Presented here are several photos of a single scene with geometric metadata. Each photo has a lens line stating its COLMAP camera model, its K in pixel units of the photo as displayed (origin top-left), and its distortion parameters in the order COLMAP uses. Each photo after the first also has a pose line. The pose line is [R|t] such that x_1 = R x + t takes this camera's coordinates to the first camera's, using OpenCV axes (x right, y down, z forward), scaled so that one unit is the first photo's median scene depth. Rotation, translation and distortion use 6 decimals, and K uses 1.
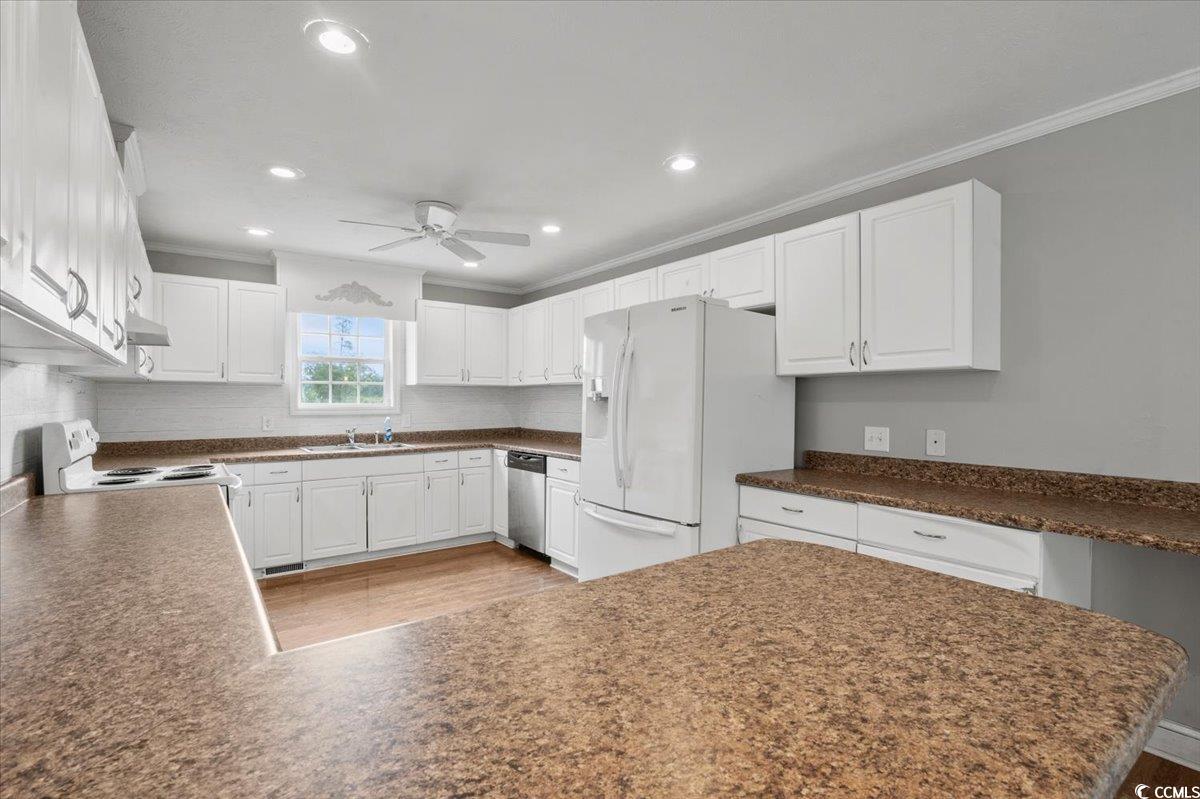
lens RADIAL K [[567.6, 0, 588.5], [0, 567.6, 403.2], [0, 0, 1]] dist [-0.004171, 0.001735]
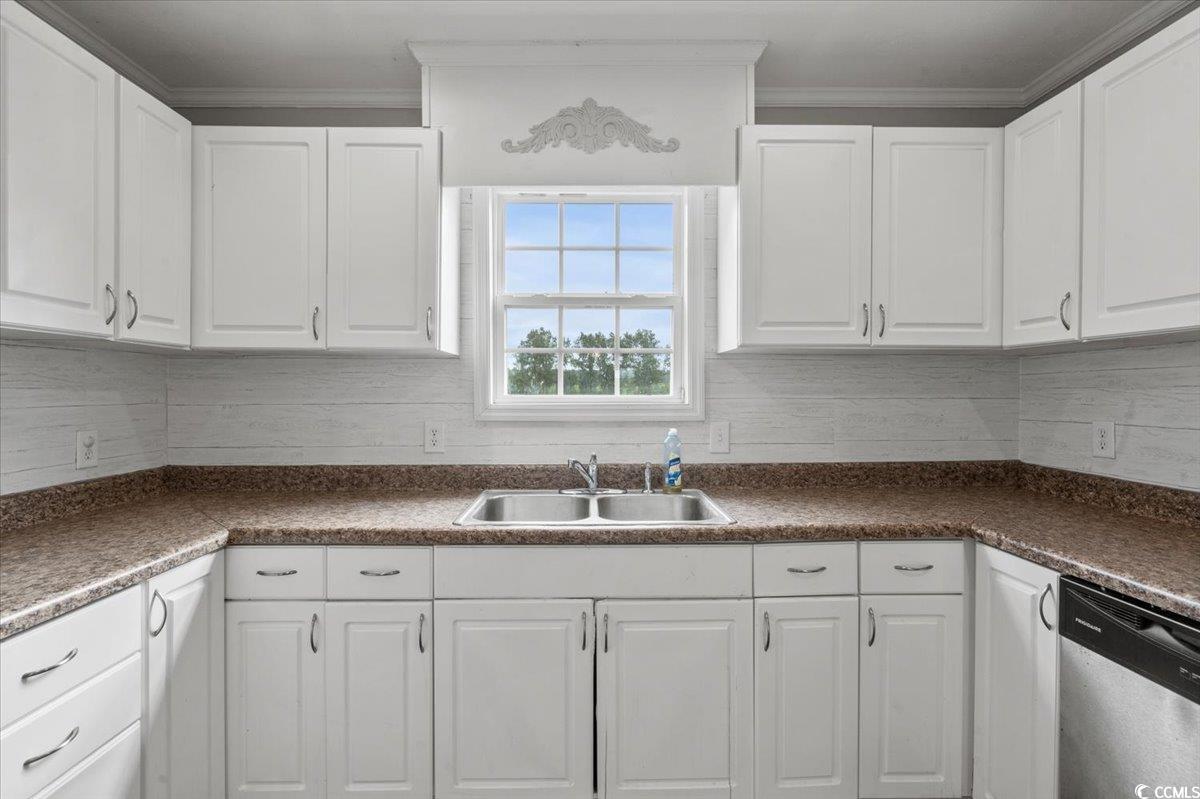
lens RADIAL K [[567.6, 0, 594.2], [0, 567.6, 394.0], [0, 0, 1]] dist [-0.004171, 0.001735]
pose [[0.827995, 0.004433, -0.560718, -0.170439], [-0.003040, 0.999990, 0.003416, -0.002470], [0.560727, -0.001124, 0.828000, 0.634153]]
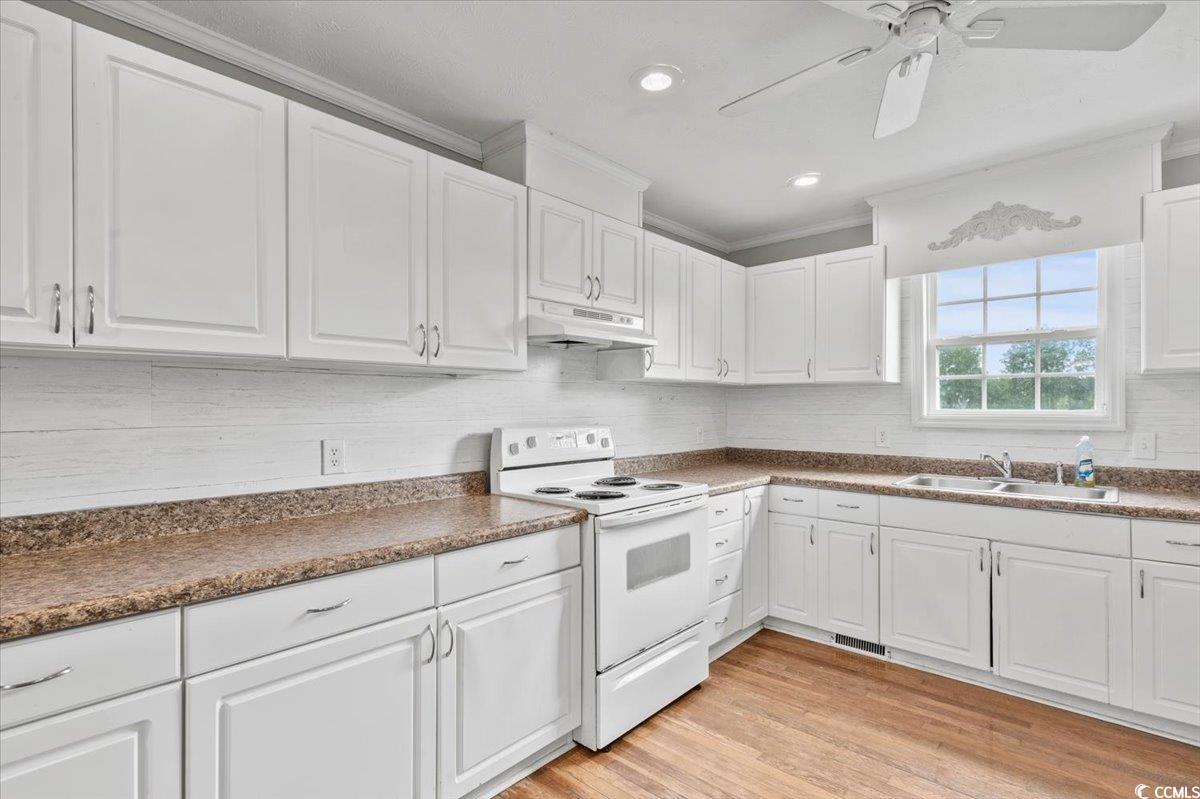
lens RADIAL K [[567.6, 0, 589.3], [0, 567.6, 407.1], [0, 0, 1]] dist [-0.004171, 0.001735]
pose [[0.204449, 0.003415, -0.978871, 0.072229], [-0.000653, 0.999994, 0.003352, -0.004375], [0.978877, -0.000046, 0.204450, 0.447369]]
